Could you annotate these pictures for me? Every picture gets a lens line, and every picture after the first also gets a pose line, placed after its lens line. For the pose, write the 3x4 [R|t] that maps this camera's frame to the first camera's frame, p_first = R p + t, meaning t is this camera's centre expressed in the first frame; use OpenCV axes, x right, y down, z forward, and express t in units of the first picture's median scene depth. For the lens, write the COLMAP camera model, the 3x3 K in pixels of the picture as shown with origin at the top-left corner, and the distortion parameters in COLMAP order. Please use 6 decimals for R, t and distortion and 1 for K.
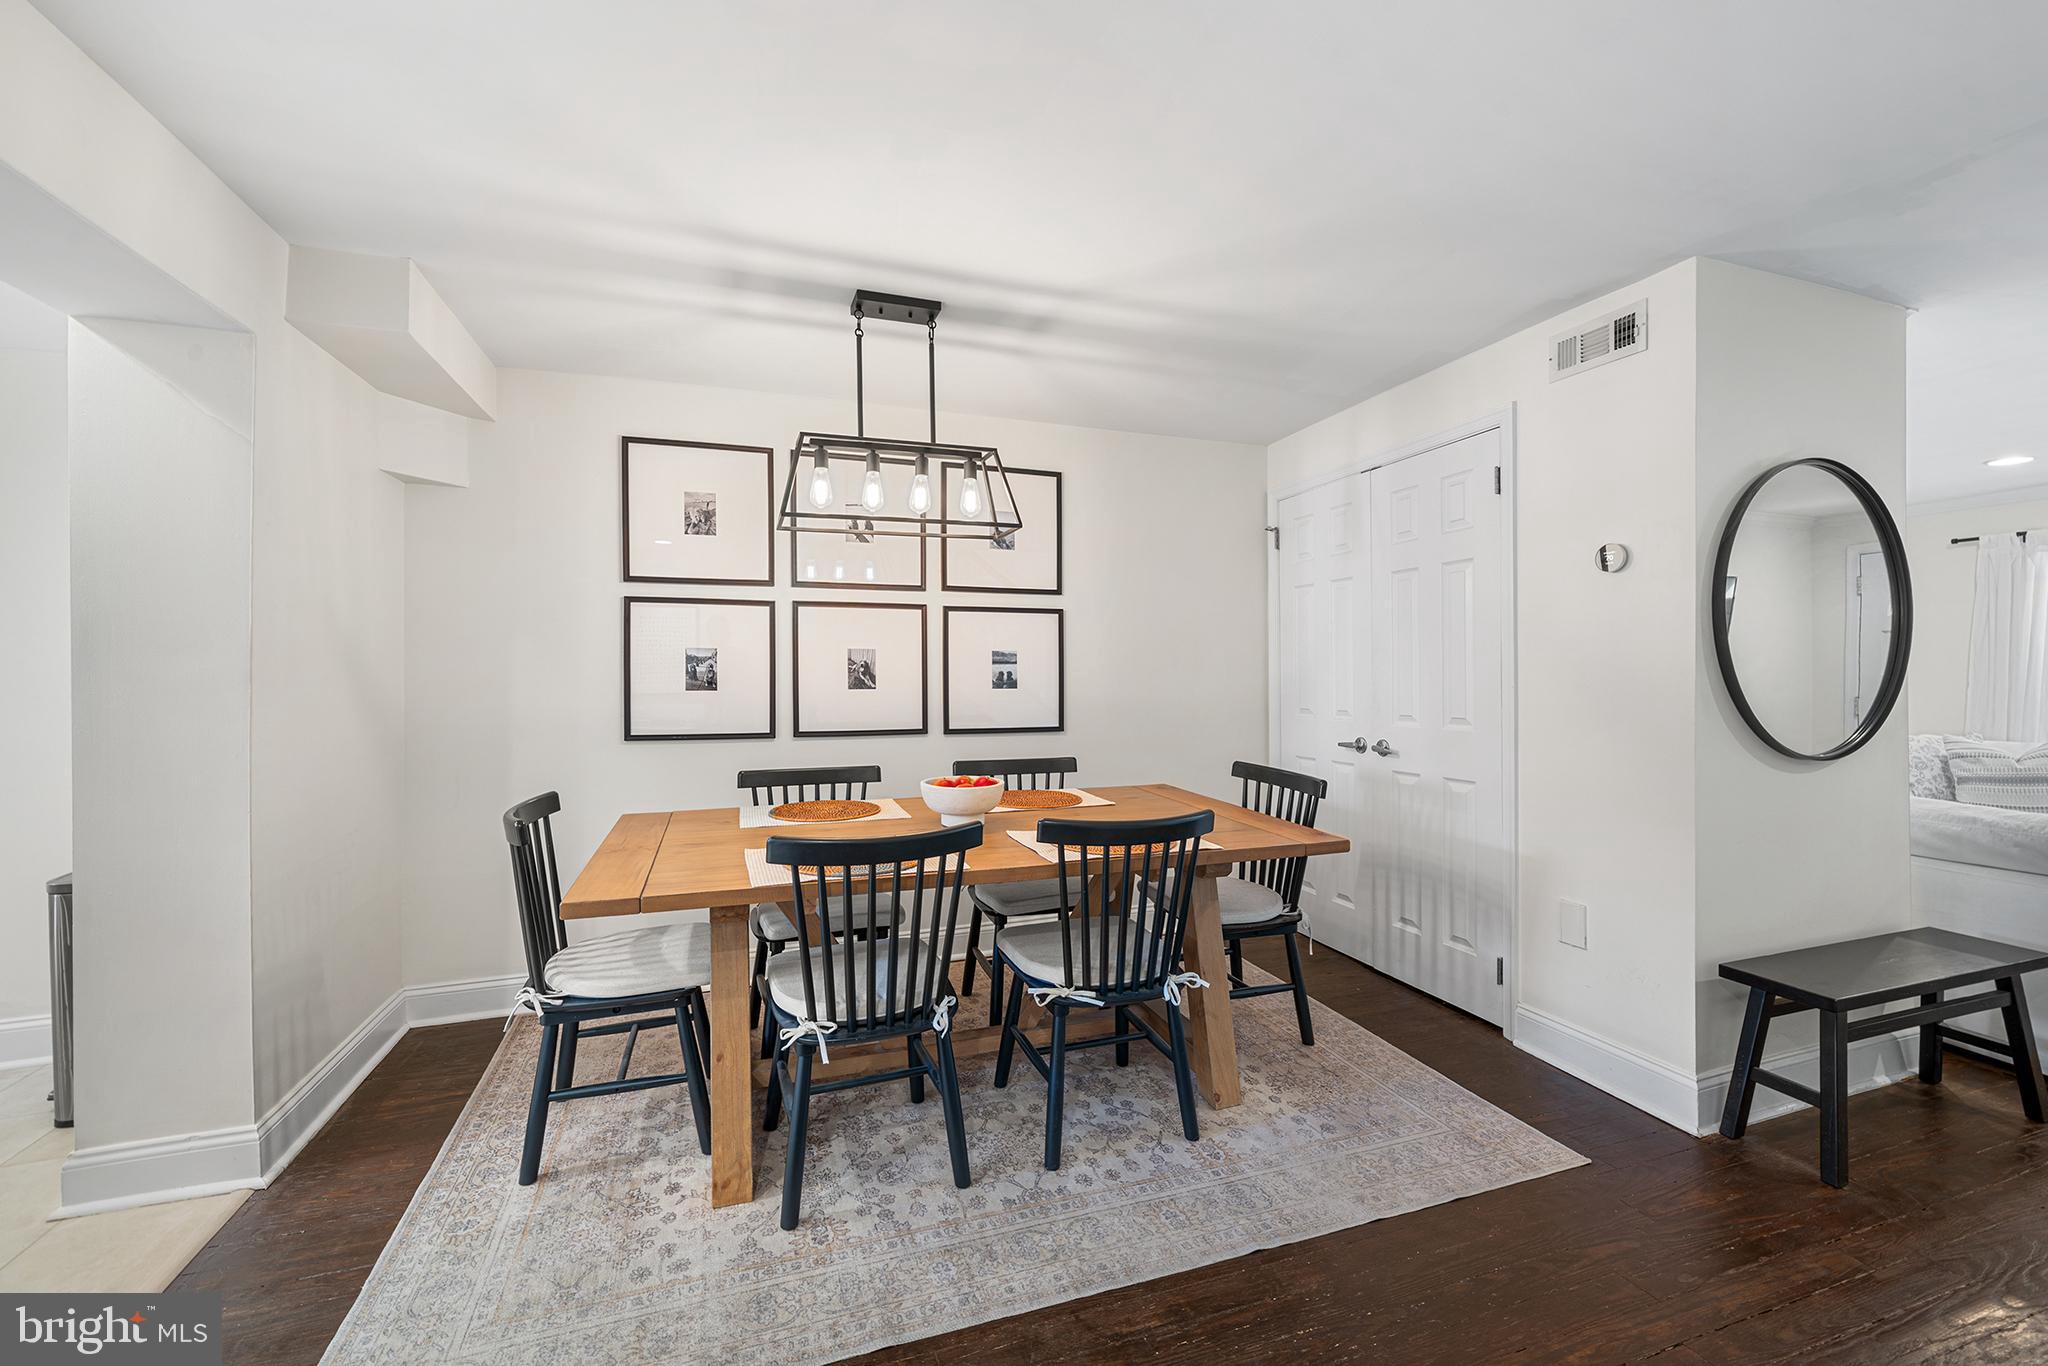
lens RADIAL K [[834.1, 0, 1018.7], [0, 834.1, 680.2], [0, 0, 1]] dist [0.001689, -0.000204]
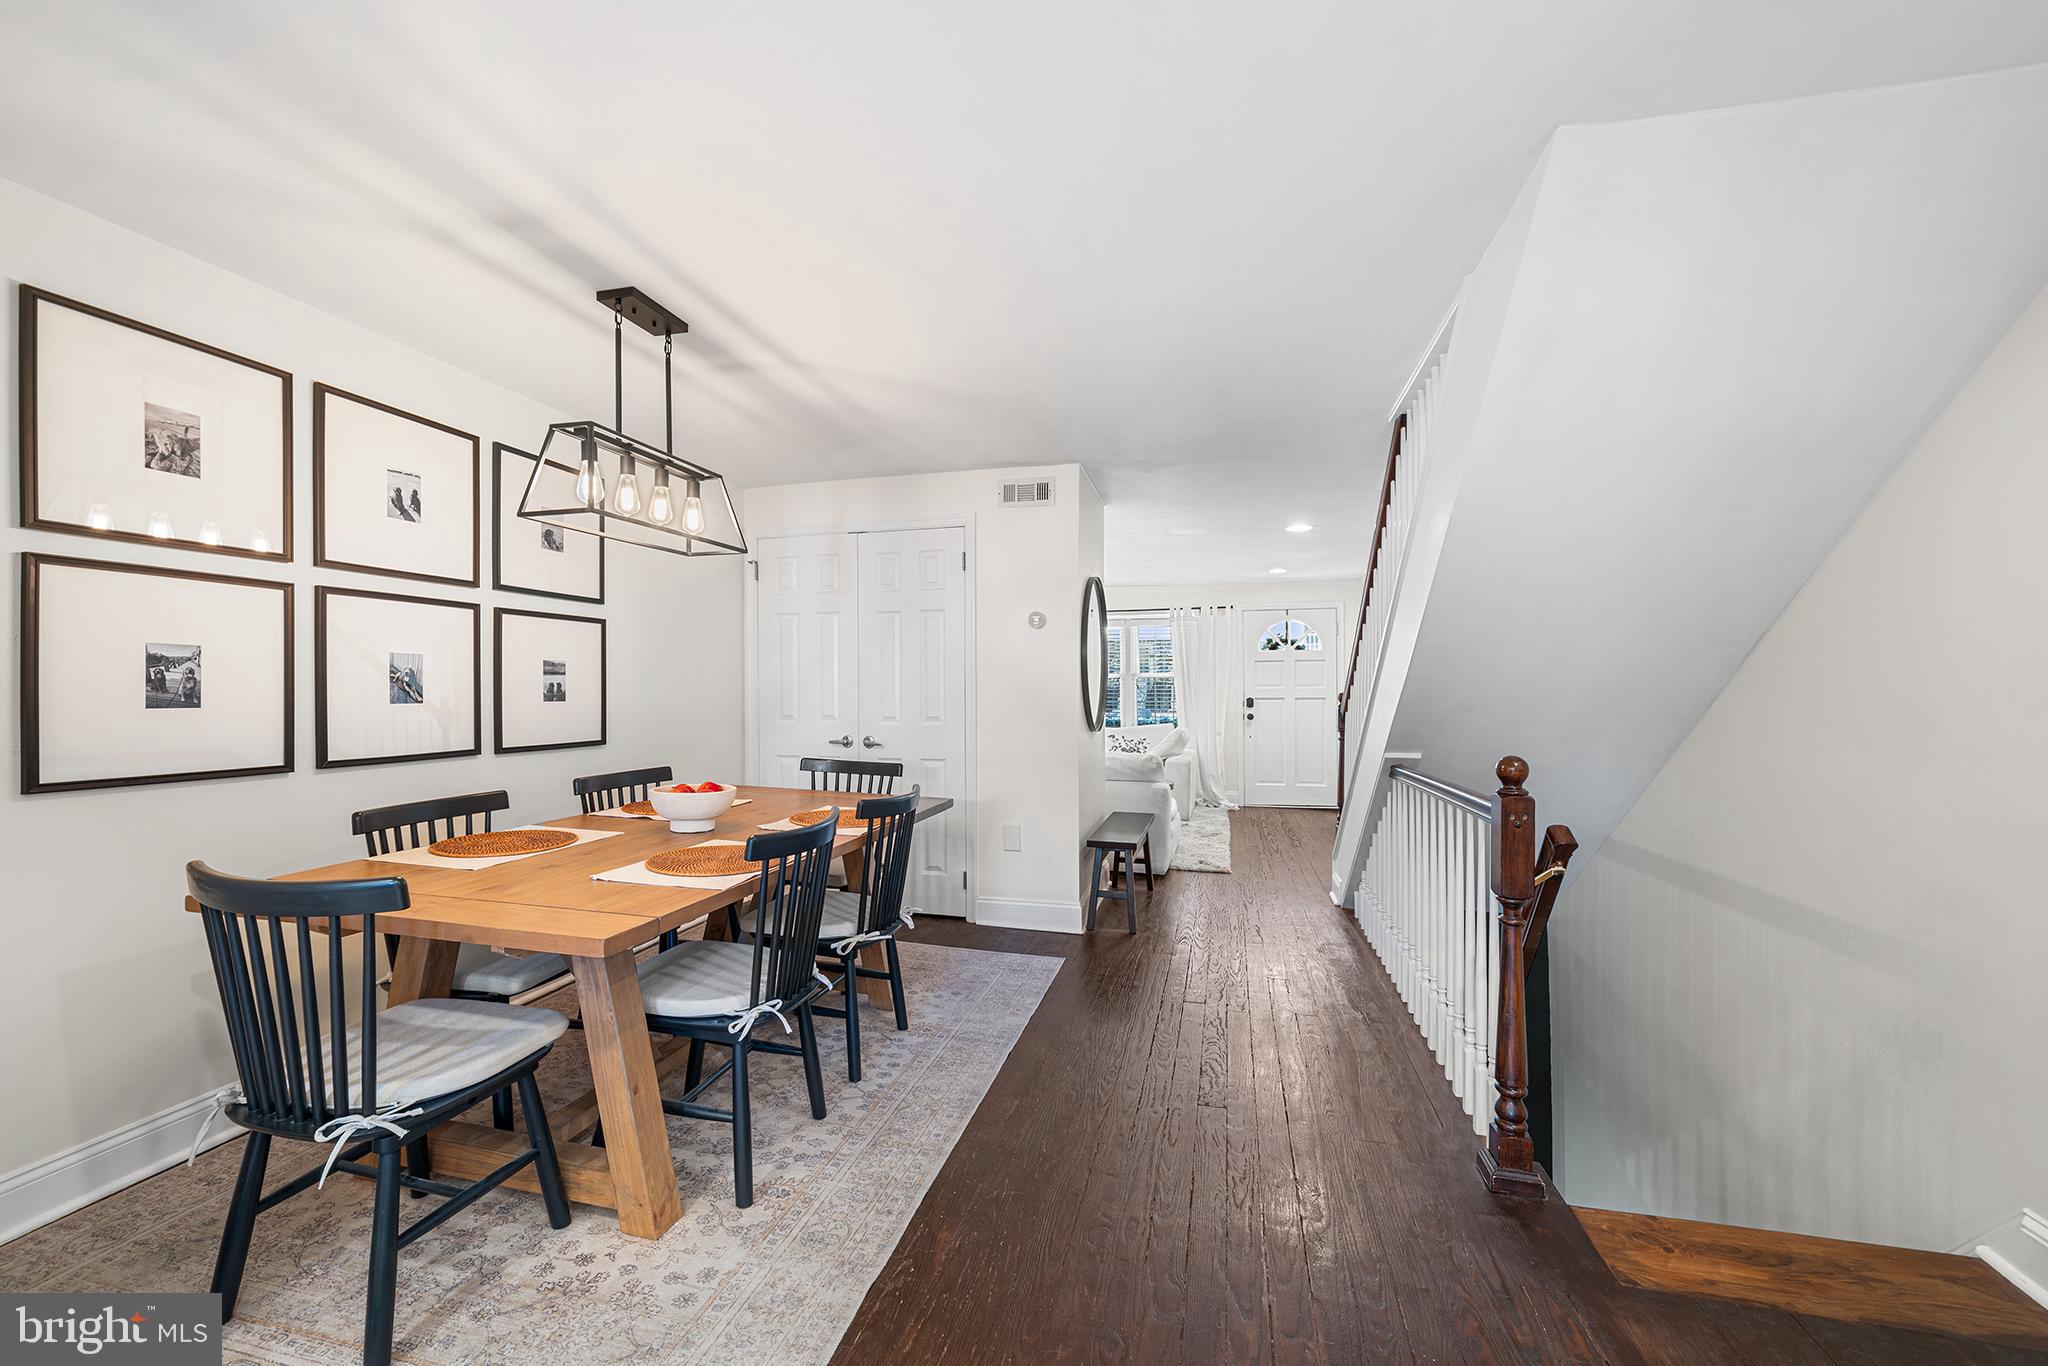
lens RADIAL K [[818.9, 0, 1022.6], [0, 818.9, 692.3], [0, 0, 1]] dist [-0.000168, 0.000034]
pose [[0.542561, -0.002205, 0.840014, -0.591647], [0.005218, 0.999986, -0.000746, 0.004108], [-0.840000, 0.004788, 0.542565, 0.085447]]
